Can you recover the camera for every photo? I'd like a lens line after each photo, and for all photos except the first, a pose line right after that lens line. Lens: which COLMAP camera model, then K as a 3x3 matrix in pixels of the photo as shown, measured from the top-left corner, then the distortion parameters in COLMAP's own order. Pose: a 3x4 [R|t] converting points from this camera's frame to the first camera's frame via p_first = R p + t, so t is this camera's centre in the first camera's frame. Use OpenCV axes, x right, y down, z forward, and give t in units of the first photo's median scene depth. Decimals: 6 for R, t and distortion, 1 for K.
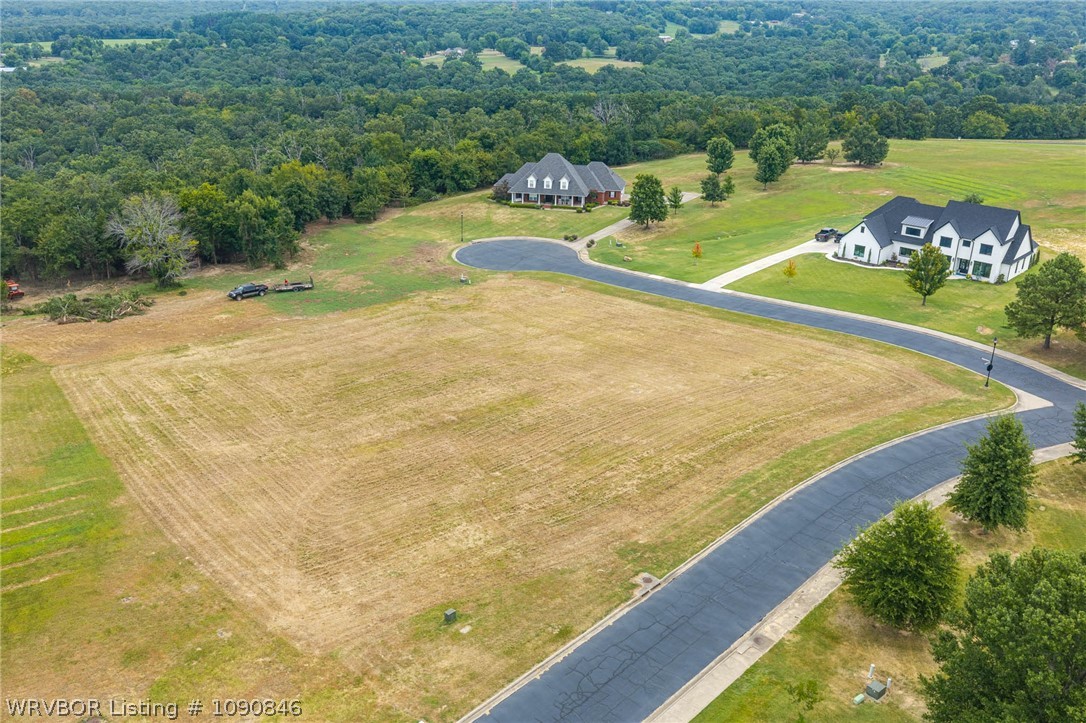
lens RADIAL K [[896.0, 0, 545.3], [0, 896.0, 359.3], [0, 0, 1]] dist [0.024690, -0.037253]
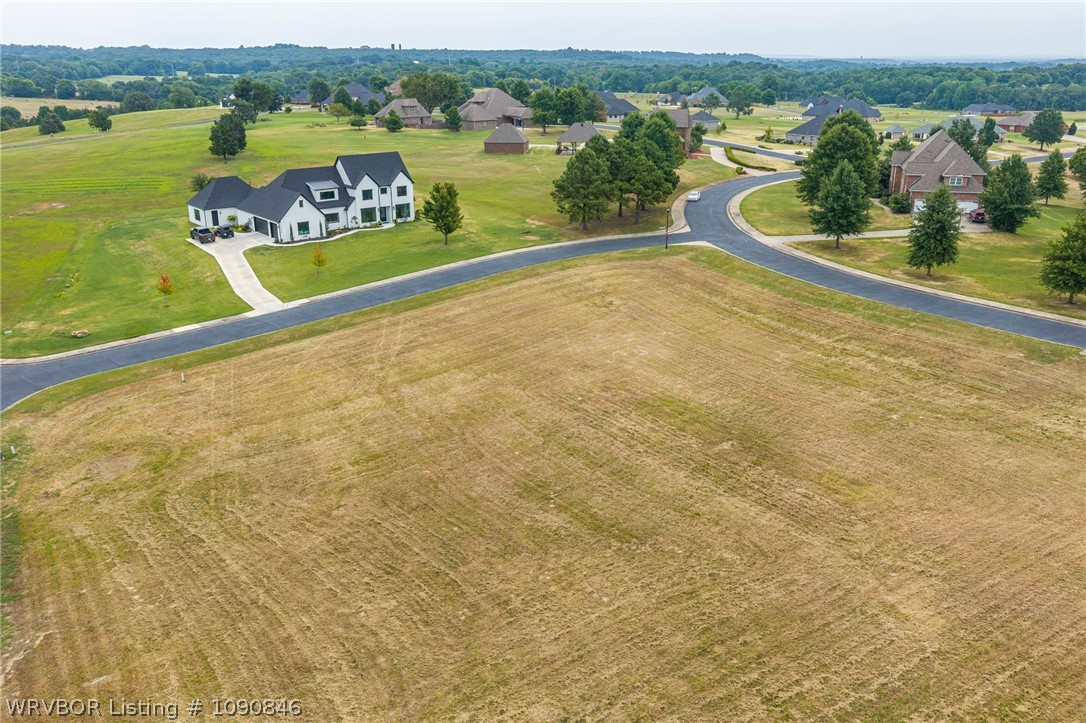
lens RADIAL K [[896.0, 0, 546.8], [0, 896.0, 364.9], [0, 0, 1]] dist [0.024690, -0.037253]
pose [[0.132490, -0.342791, 0.930022, -0.512302], [0.379190, 0.884446, 0.271974, -0.159140], [-0.915784, 0.316621, 0.247164, 0.636822]]
